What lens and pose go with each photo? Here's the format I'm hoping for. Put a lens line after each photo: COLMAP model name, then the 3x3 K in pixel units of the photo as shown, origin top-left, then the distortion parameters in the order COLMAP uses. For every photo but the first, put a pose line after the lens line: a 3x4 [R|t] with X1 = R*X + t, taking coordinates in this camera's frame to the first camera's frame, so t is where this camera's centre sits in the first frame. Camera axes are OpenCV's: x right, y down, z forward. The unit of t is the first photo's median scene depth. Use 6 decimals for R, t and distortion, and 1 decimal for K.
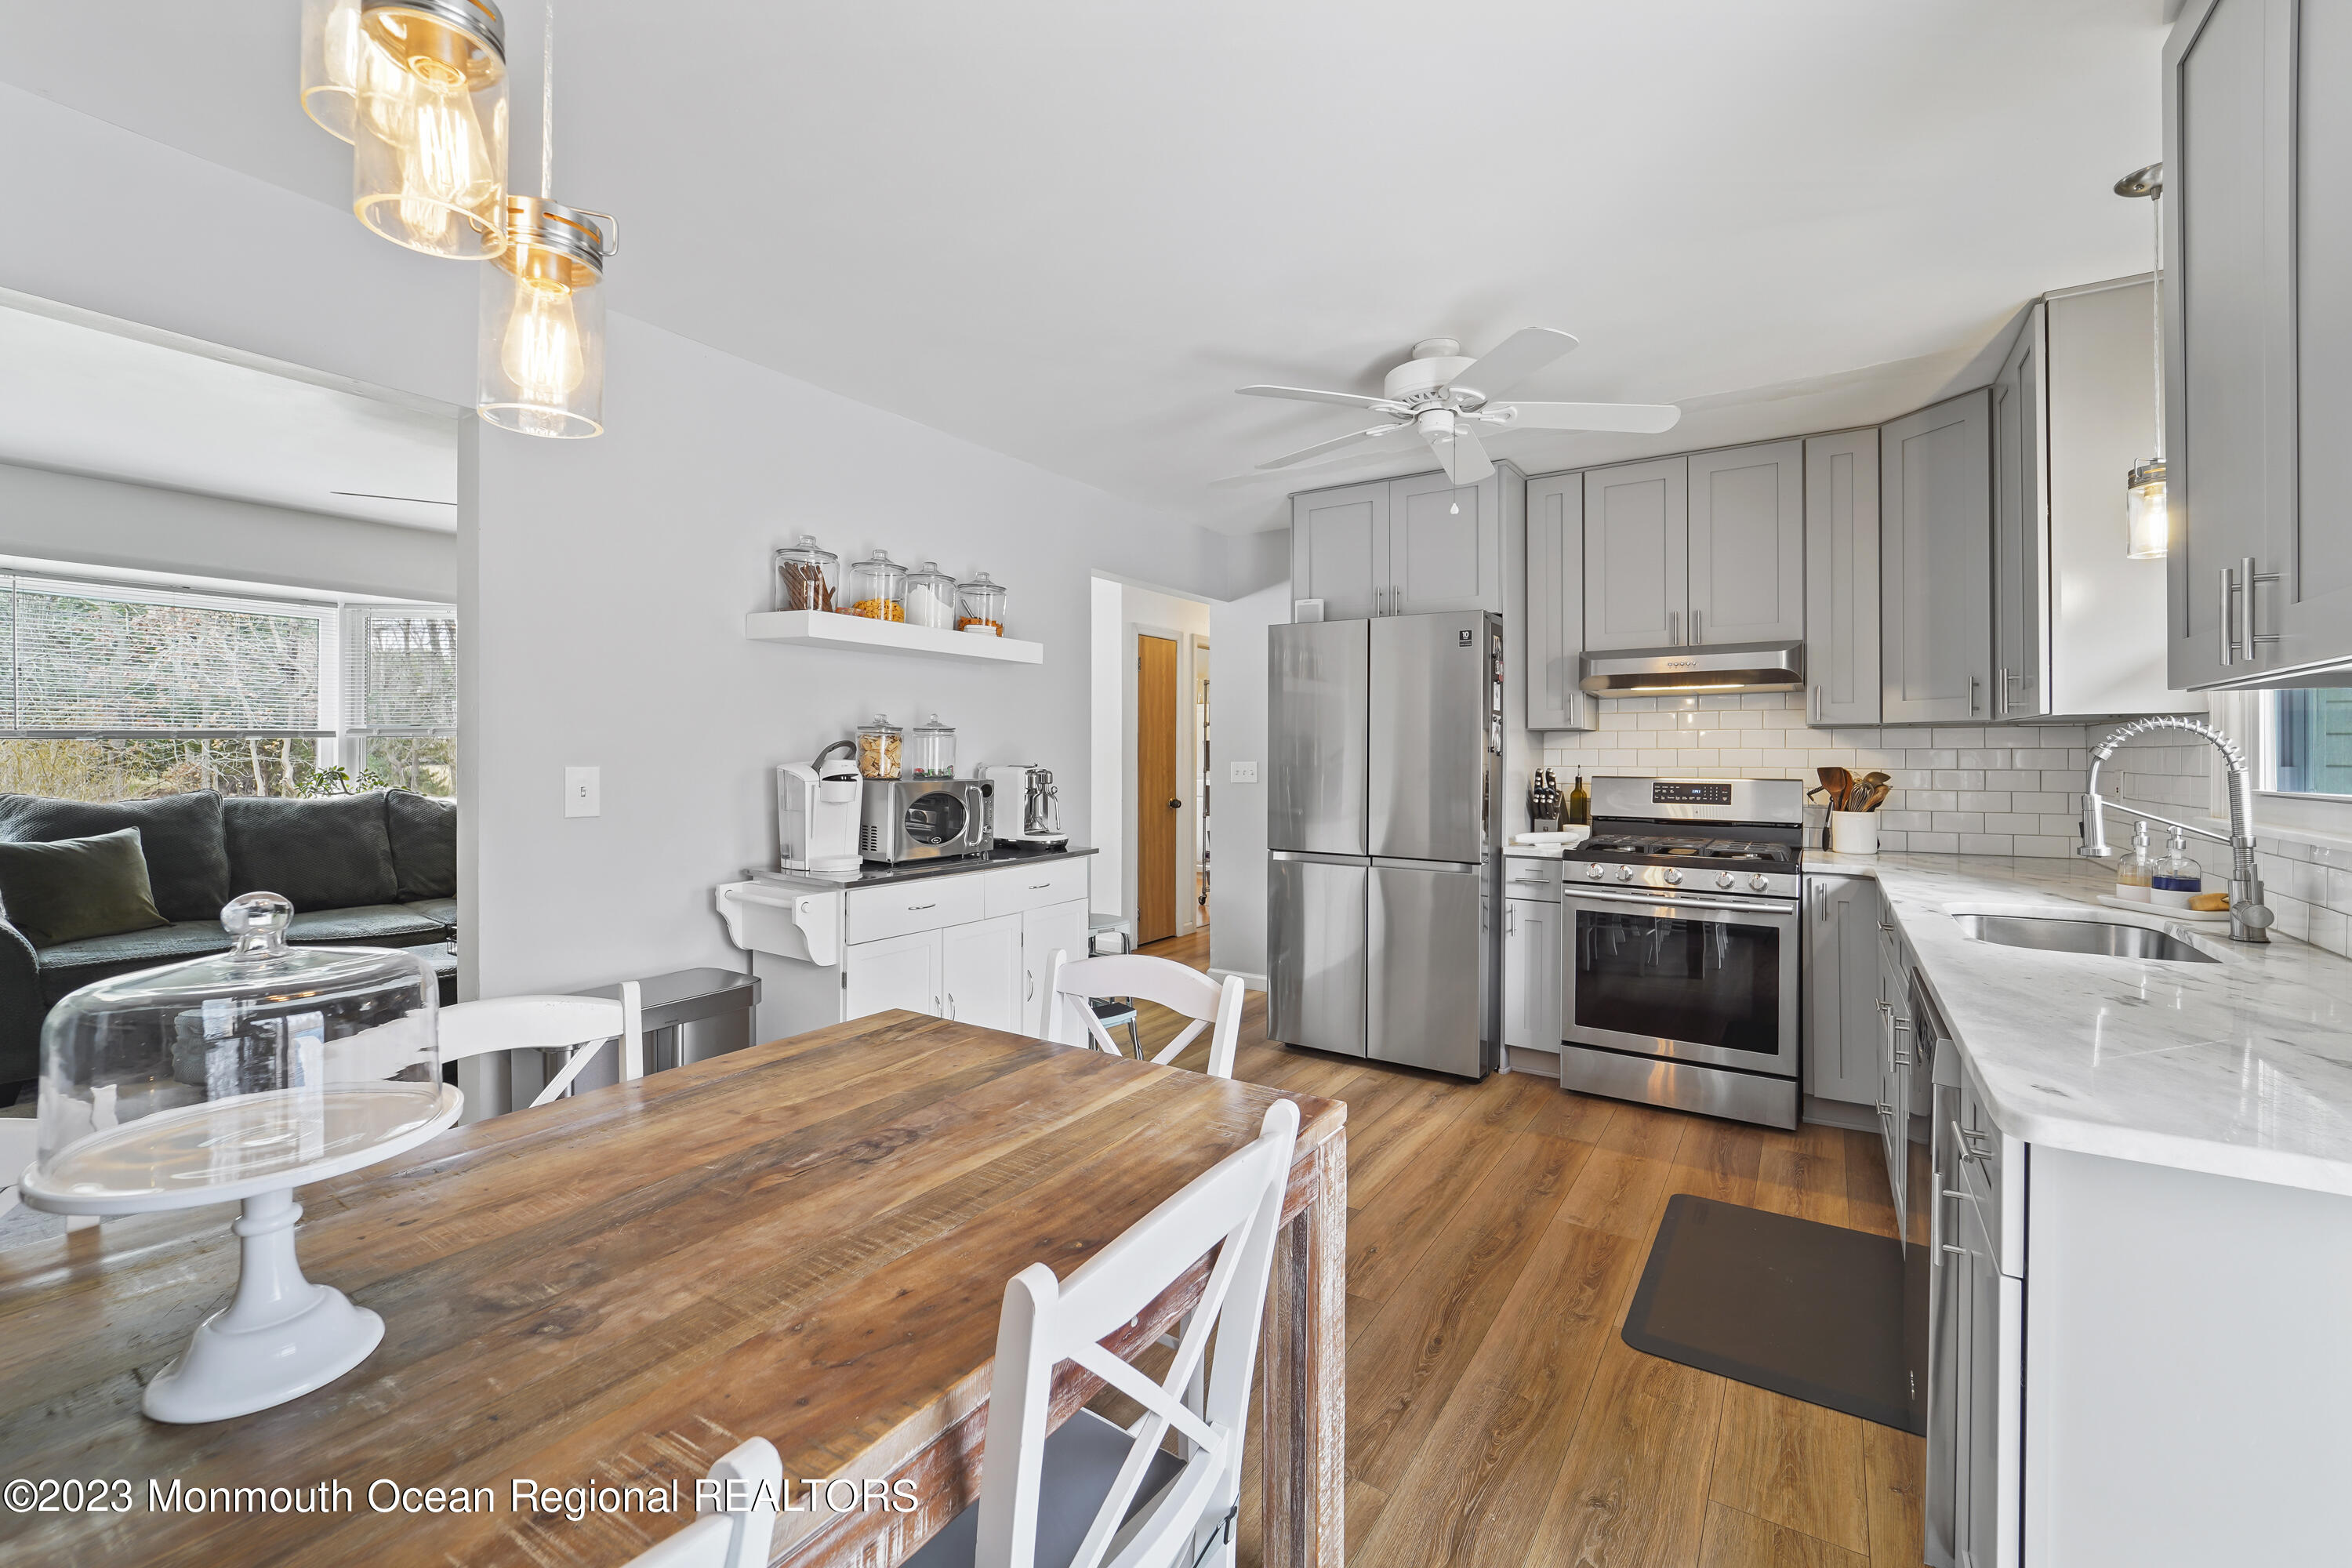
lens RADIAL K [[962.0, 0, 1199.5], [0, 962.0, 747.6], [0, 0, 1]] dist [-0.011557, -0.000624]
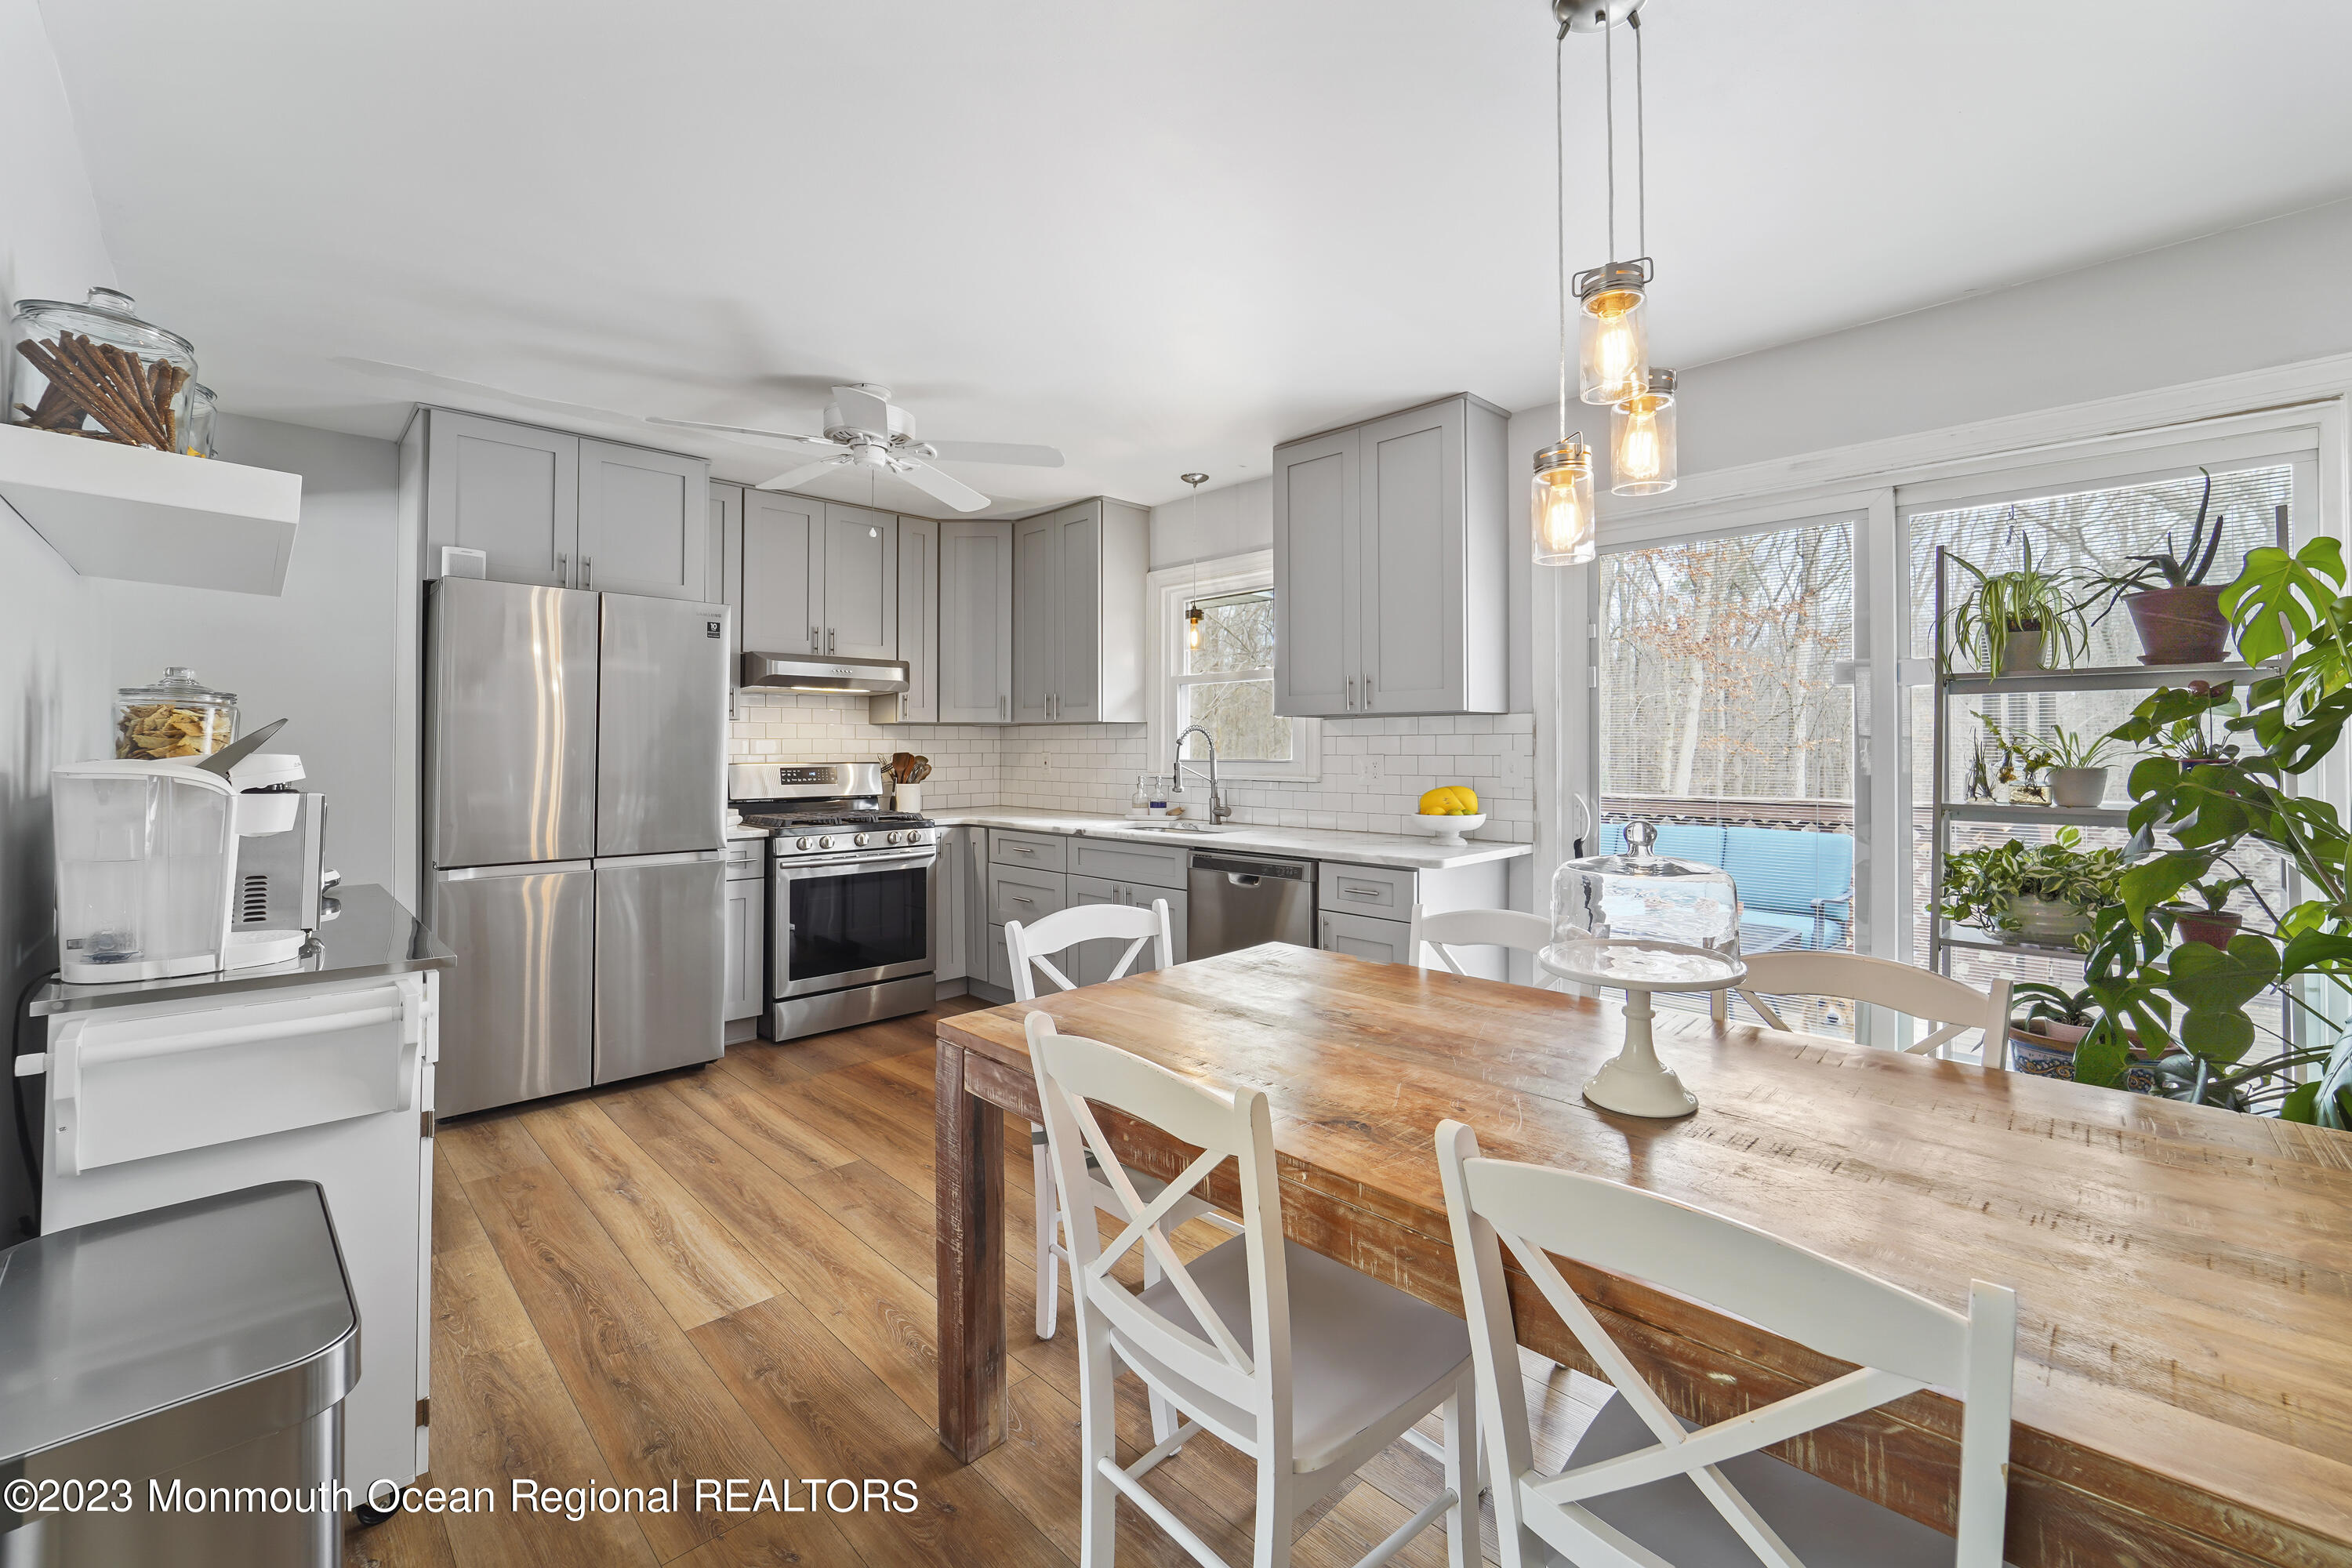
lens RADIAL K [[962.0, 0, 1162.0], [0, 962.0, 730.2], [0, 0, 1]] dist [-0.011557, -0.000624]
pose [[0.226129, 0.012074, 0.974022, -0.693630], [-0.002764, 0.999927, -0.011753, 0.003403], [-0.974093, -0.000034, 0.226146, 0.348967]]
